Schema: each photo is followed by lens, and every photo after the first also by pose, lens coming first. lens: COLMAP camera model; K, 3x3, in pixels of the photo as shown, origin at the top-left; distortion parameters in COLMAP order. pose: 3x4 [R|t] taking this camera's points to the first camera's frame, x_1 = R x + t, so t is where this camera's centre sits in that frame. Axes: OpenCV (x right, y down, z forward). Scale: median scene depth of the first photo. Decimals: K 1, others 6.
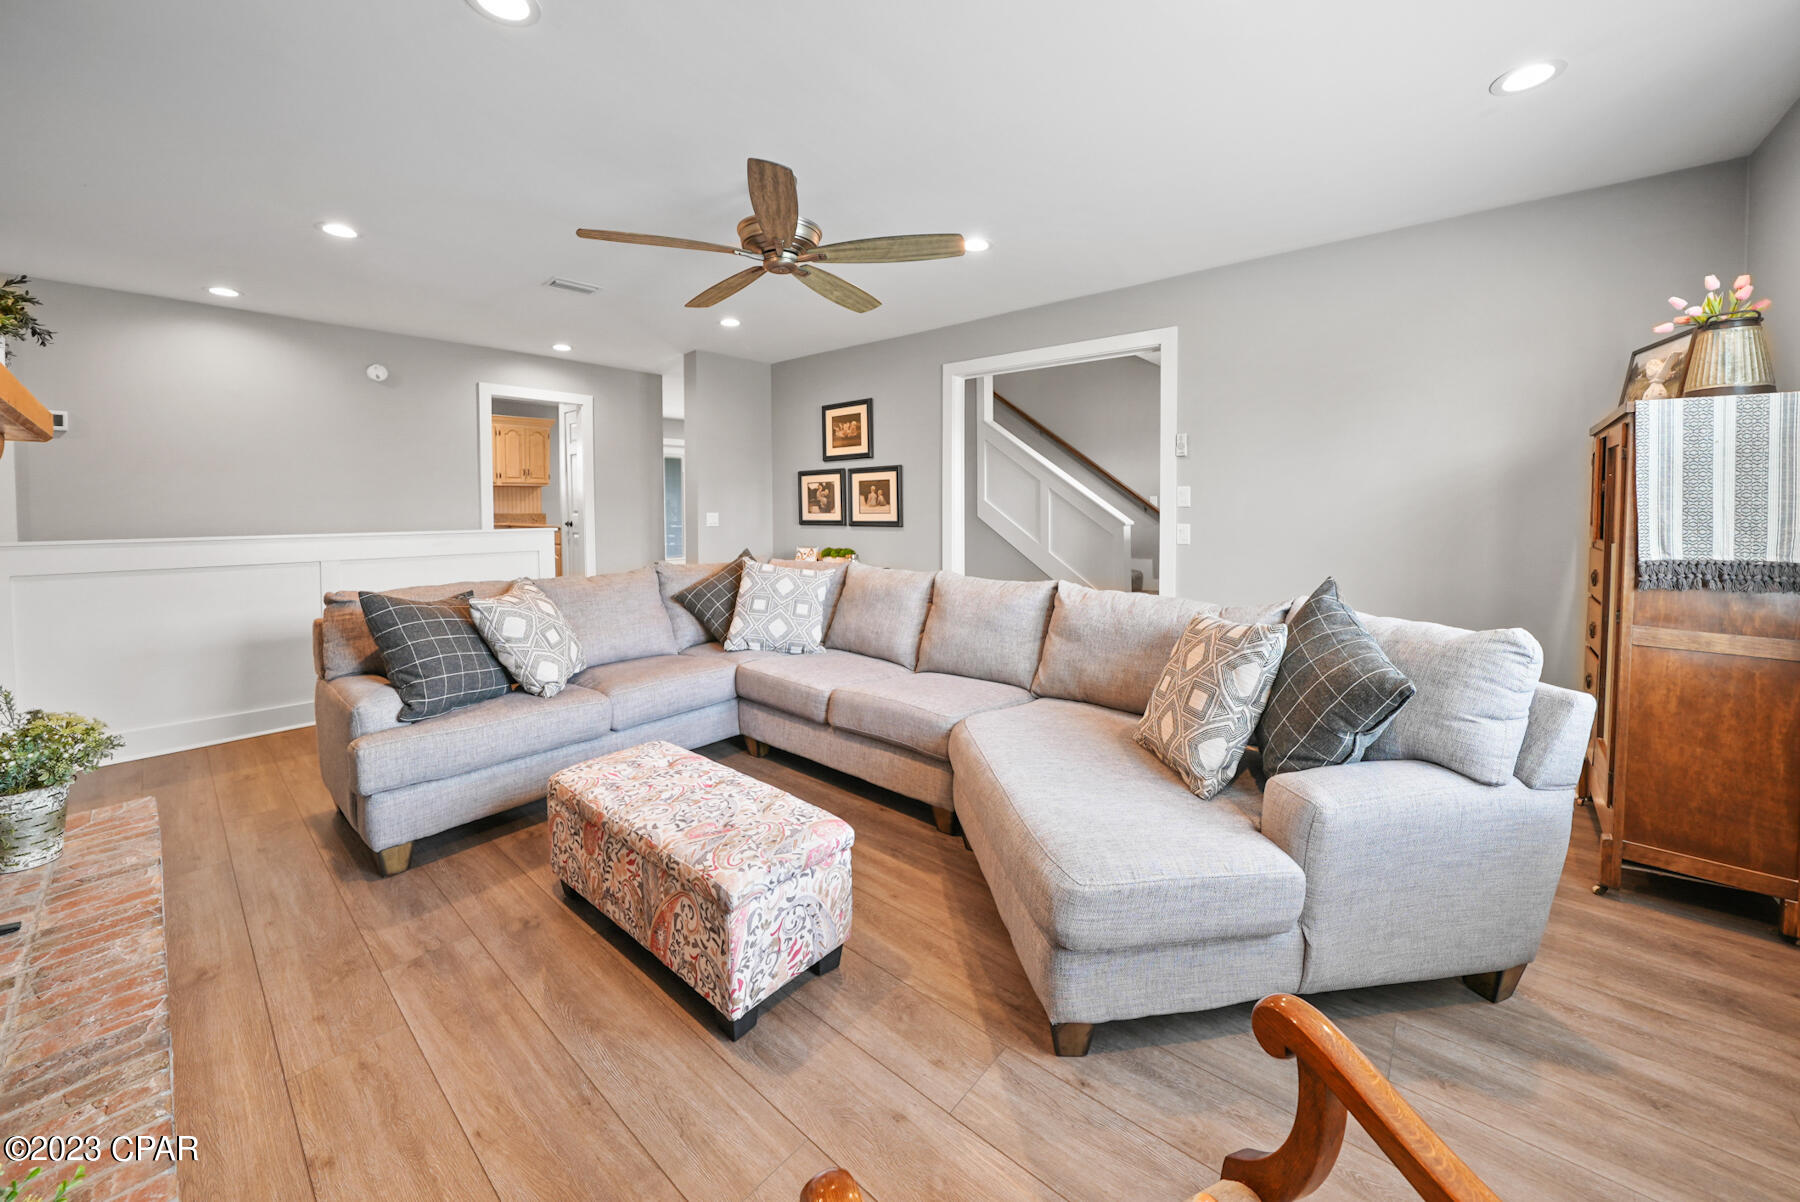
lens RADIAL K [[647.1, 0, 896.8], [0, 647.1, 569.0], [0, 0, 1]] dist [-0.020822, 0.000088]
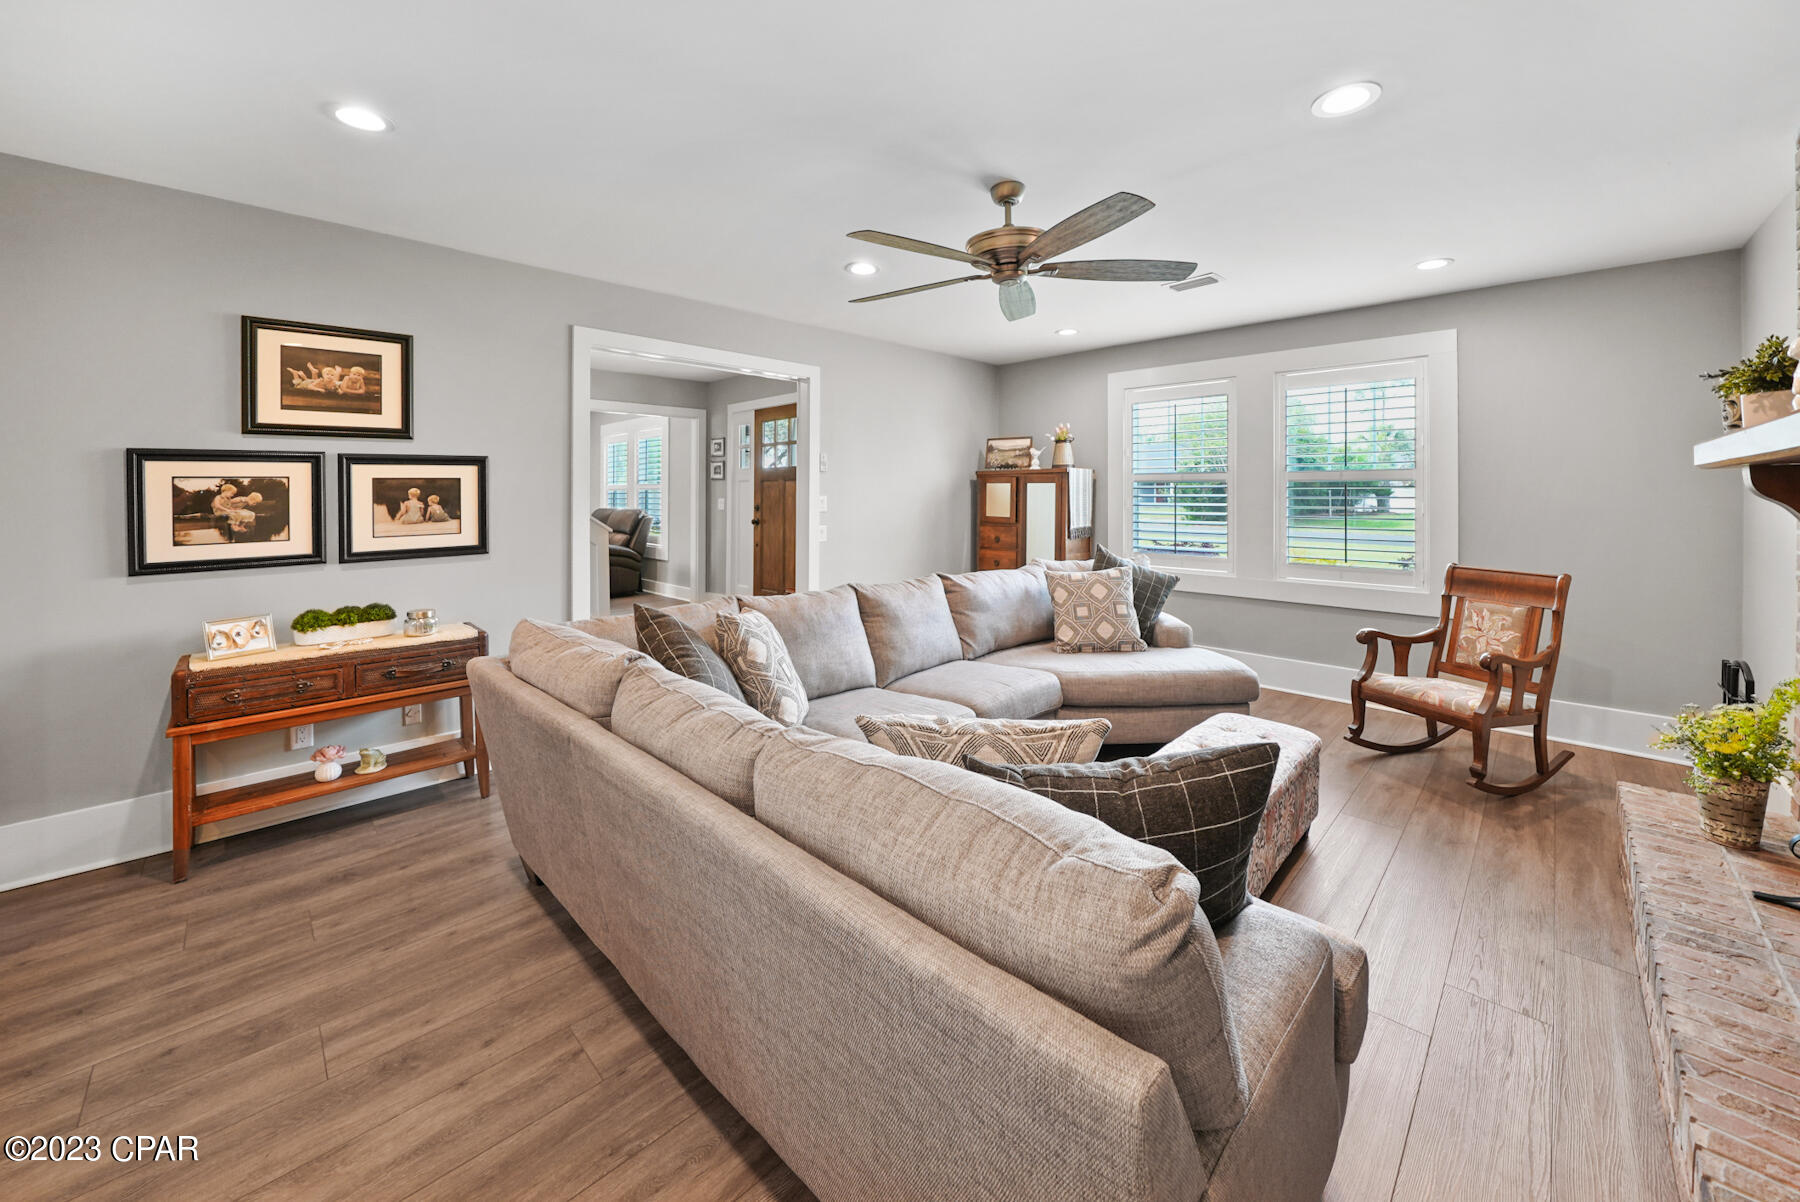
lens RADIAL K [[647.1, 0, 896.8], [0, 647.1, 569.0], [0, 0, 1]] dist [-0.020822, 0.000088]
pose [[0.099386, -0.111792, 0.988749, -0.557637], [0.102944, 0.989492, 0.101529, -0.069127], [-0.989710, 0.091695, 0.109850, 0.507767]]
